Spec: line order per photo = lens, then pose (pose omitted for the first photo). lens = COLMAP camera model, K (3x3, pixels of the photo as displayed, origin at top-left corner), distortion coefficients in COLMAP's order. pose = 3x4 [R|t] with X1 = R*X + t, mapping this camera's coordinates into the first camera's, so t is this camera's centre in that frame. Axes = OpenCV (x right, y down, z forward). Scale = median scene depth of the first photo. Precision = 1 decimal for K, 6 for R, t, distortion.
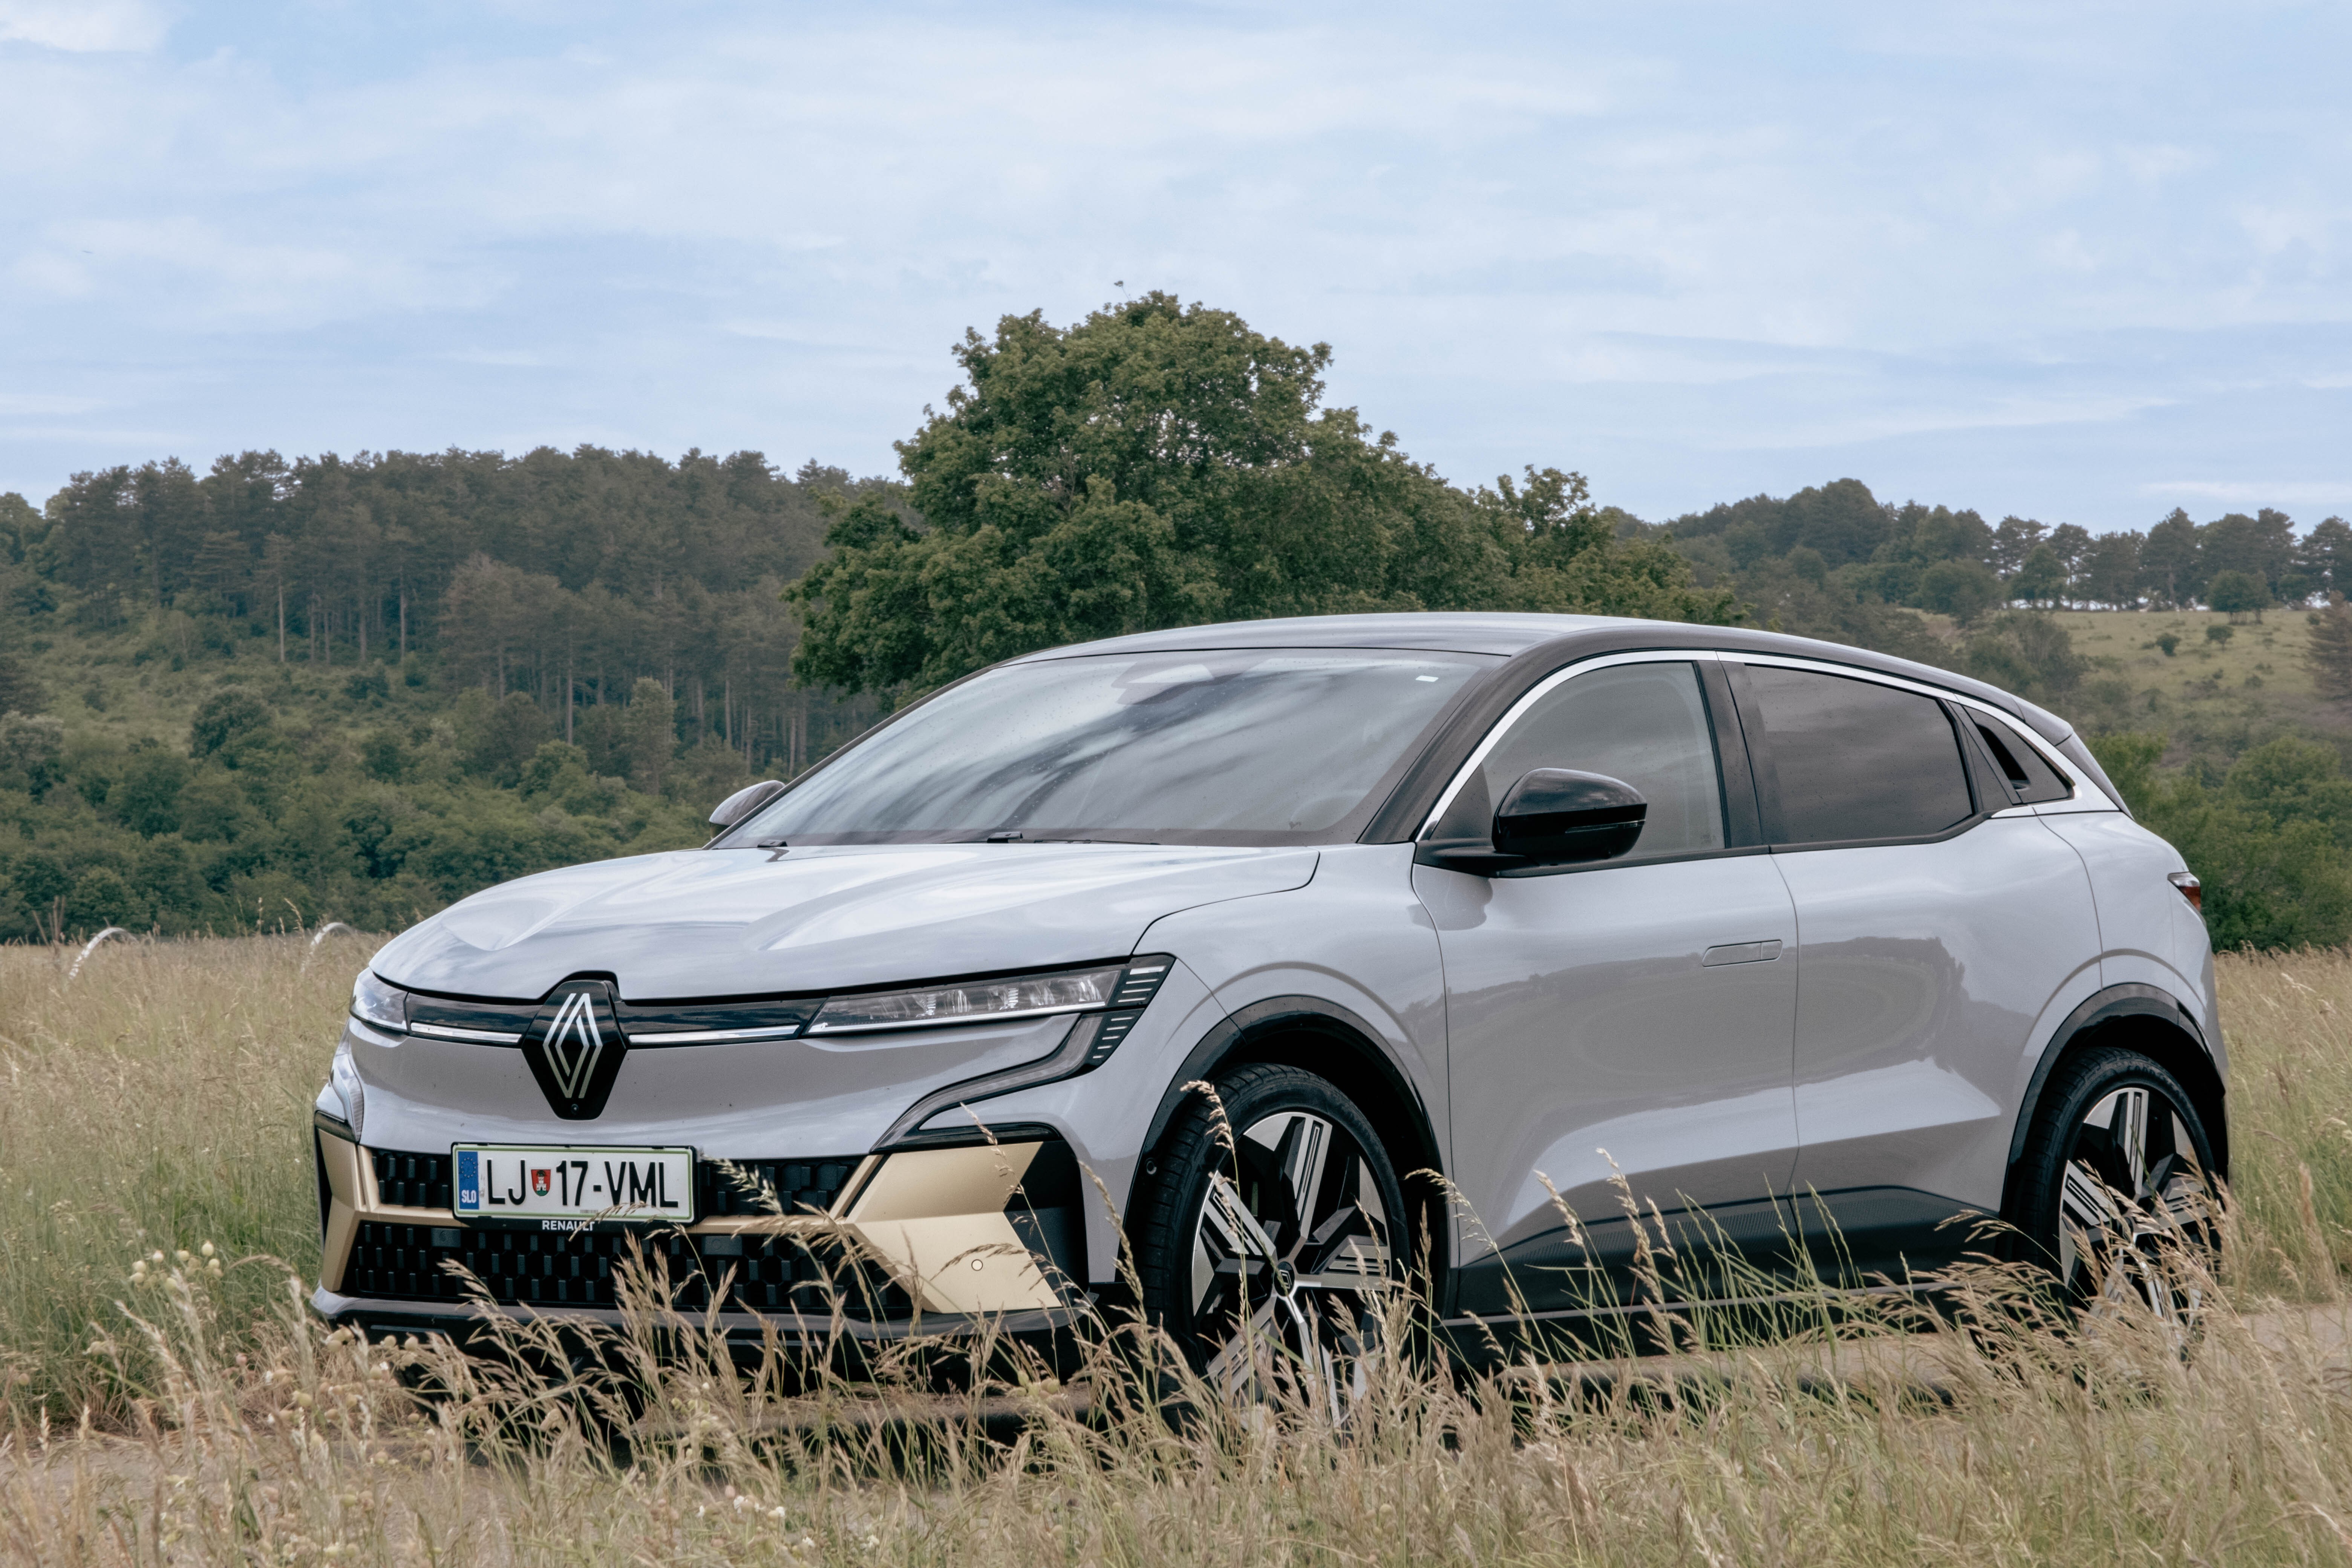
lens RADIAL K [[8792.0, 0, 1176.0], [0, 8792.0, 784.0], [0, 0, 1]] dist [-0.088706, -3.132738]
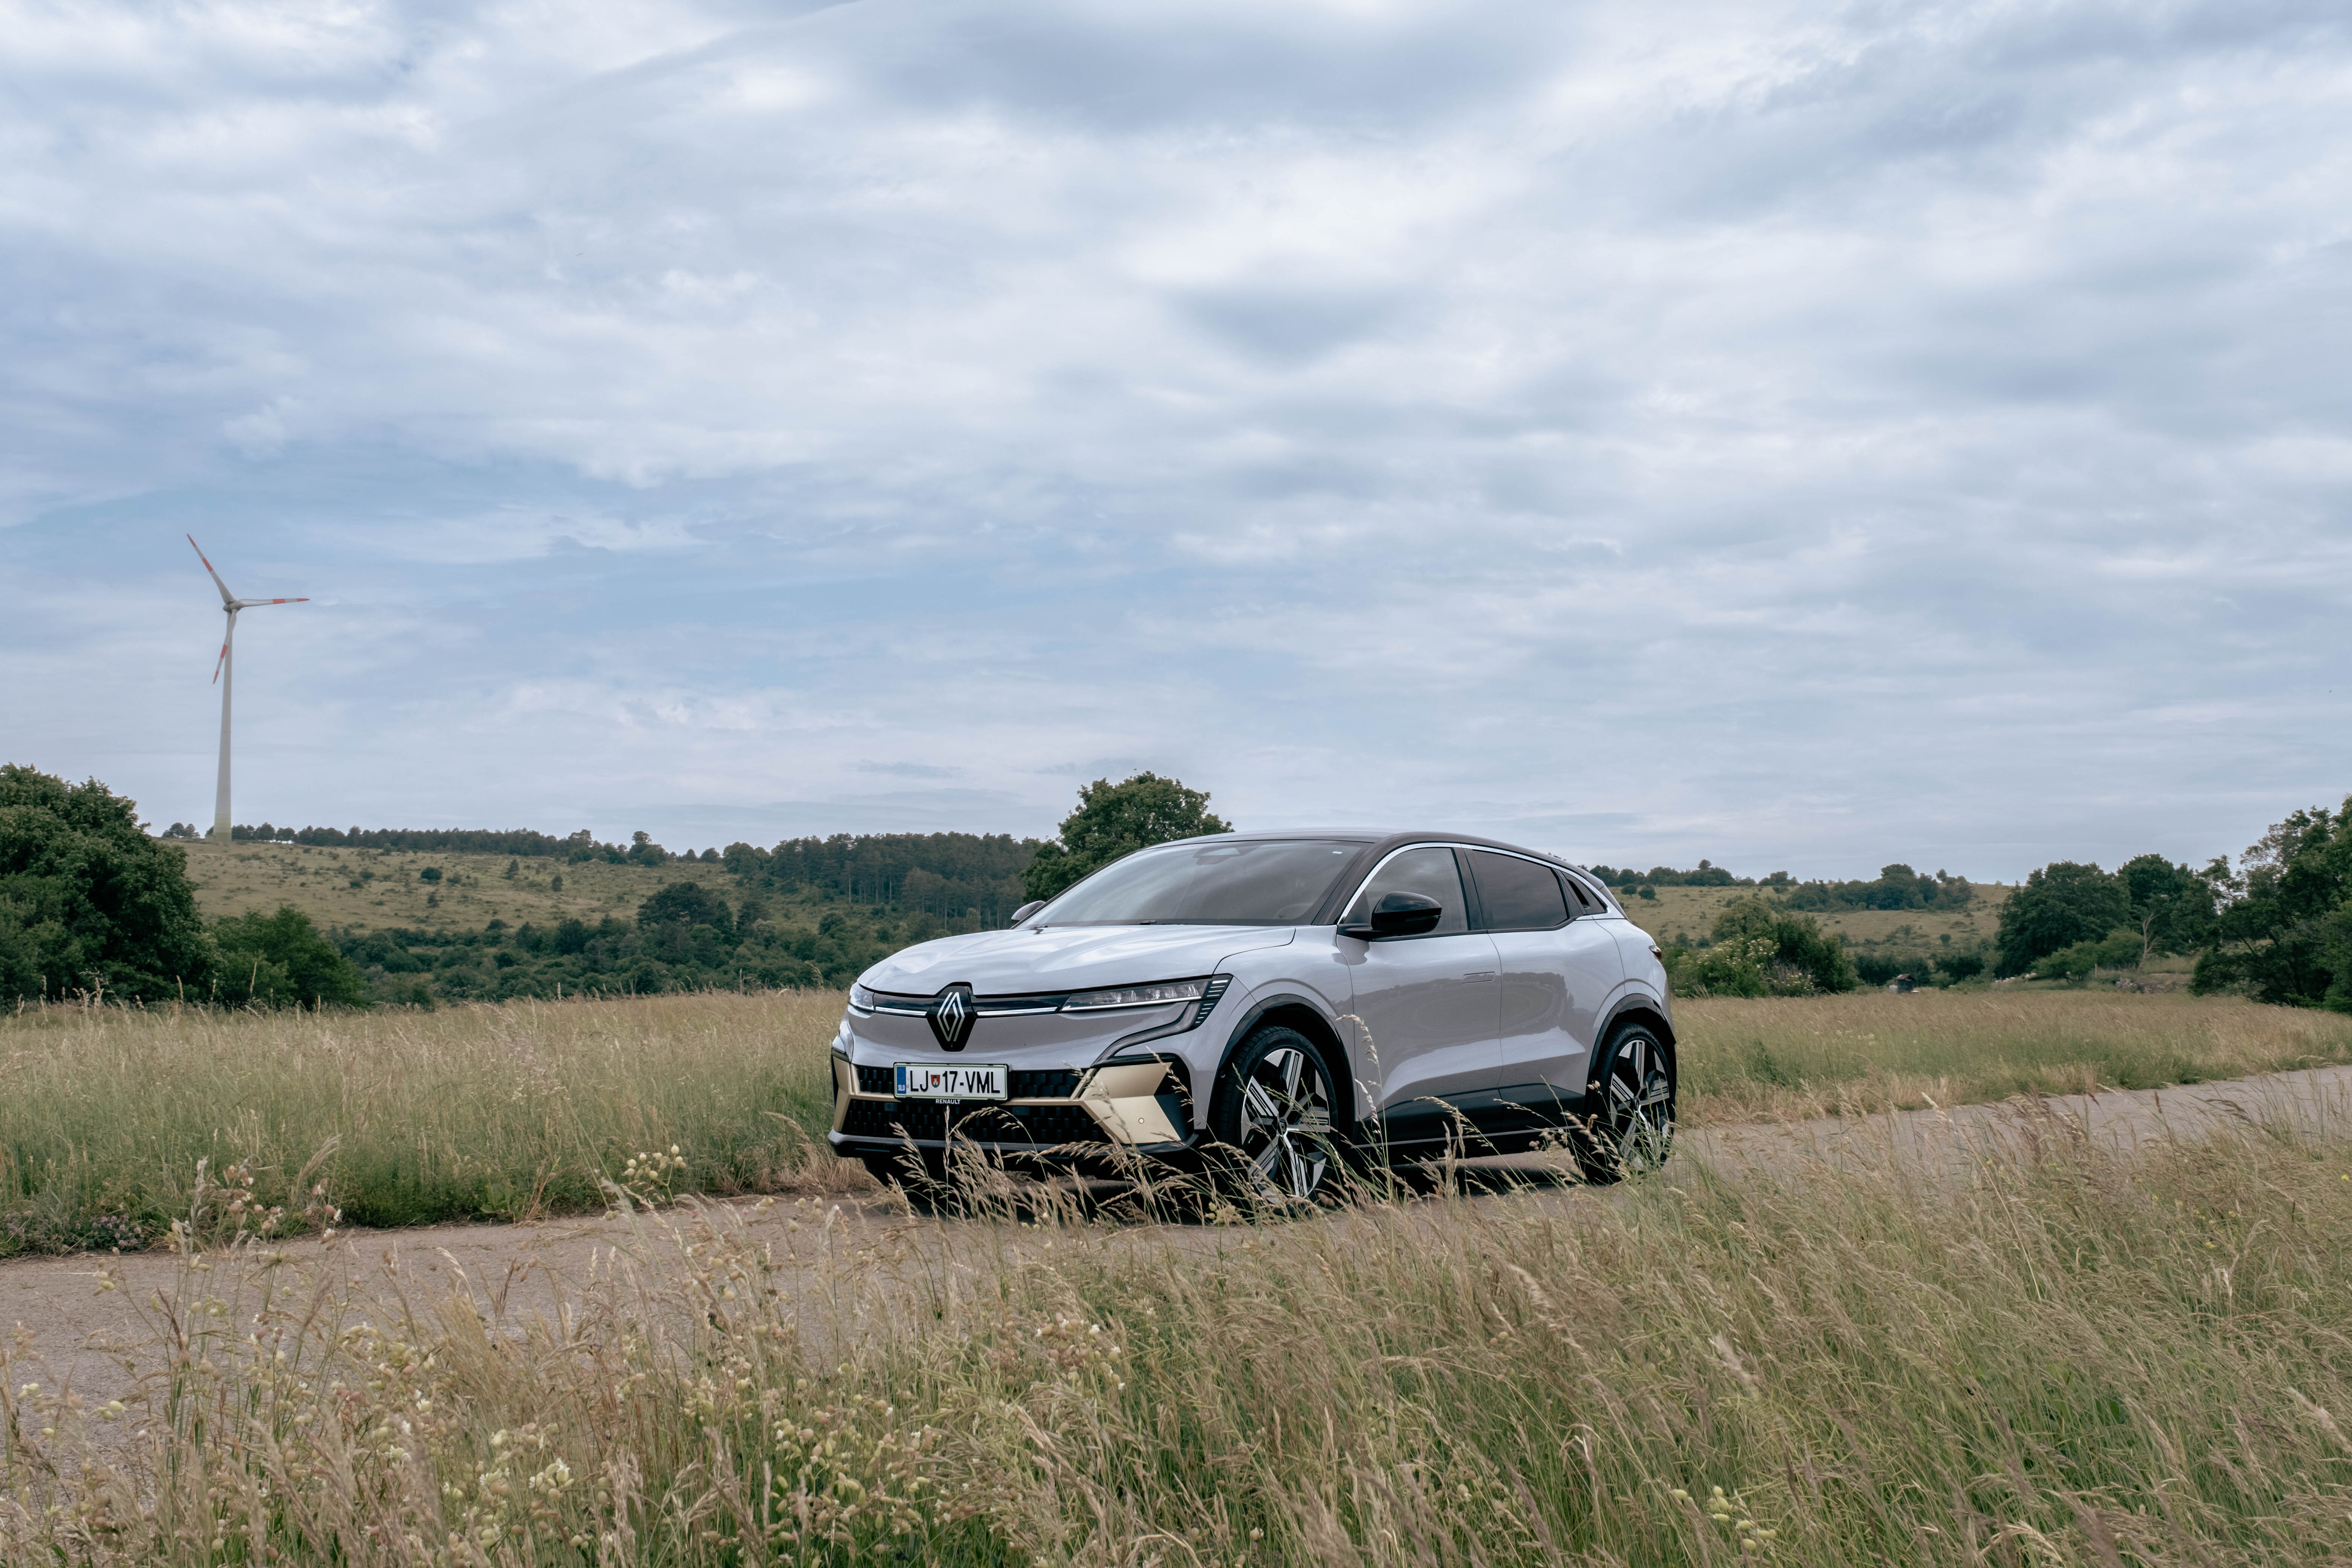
lens RADIAL K [[2807.3, 0, 1176.0], [0, 2807.3, 784.0], [0, 0, 1]] dist [0.210385, -1.033757]
pose [[0.999914, 0.002931, 0.012747, -0.019672], [-0.002184, 0.998302, -0.058208, 0.011207], [-0.012896, 0.058175, 0.998223, 0.269430]]
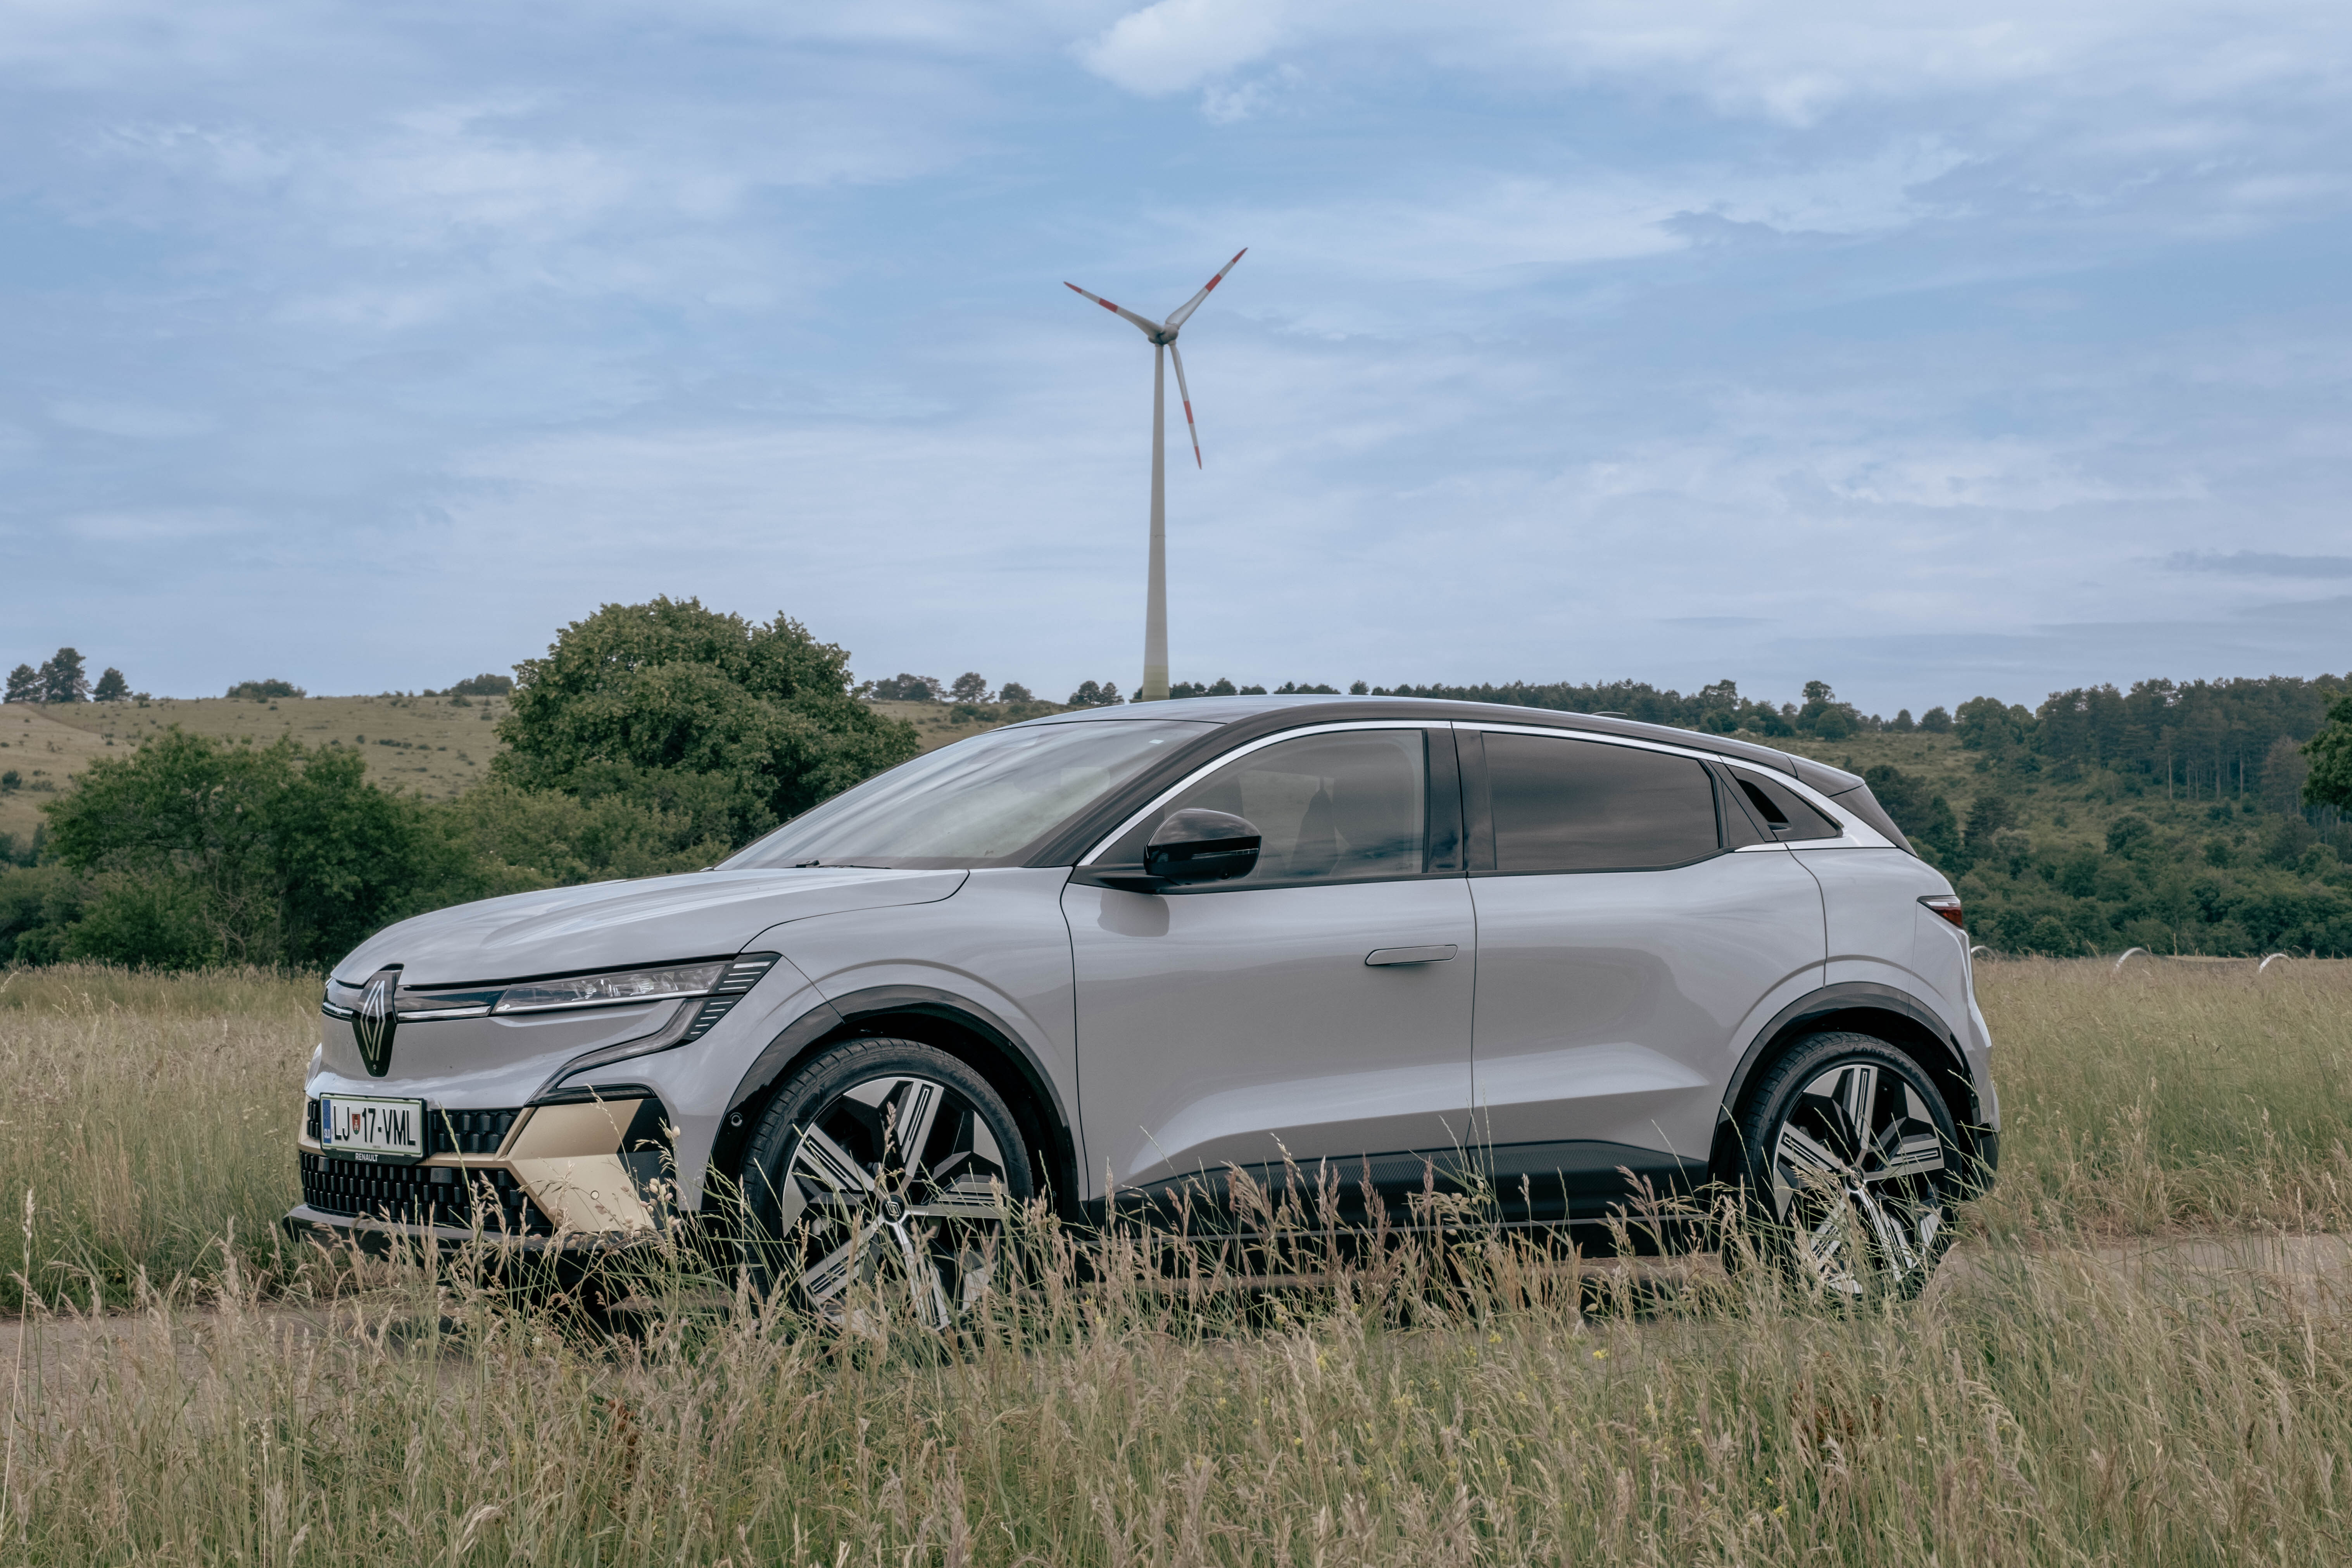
lens RADIAL K [[4781.9, 0, 1176.0], [0, 4781.9, 784.0], [0, 0, 1]] dist [-0.001218, -0.086800]
pose [[0.943262, -0.007815, -0.331957, 0.244440], [0.001642, 0.999821, -0.018870, 0.007015], [0.332045, 0.017254, 0.943106, 0.314962]]
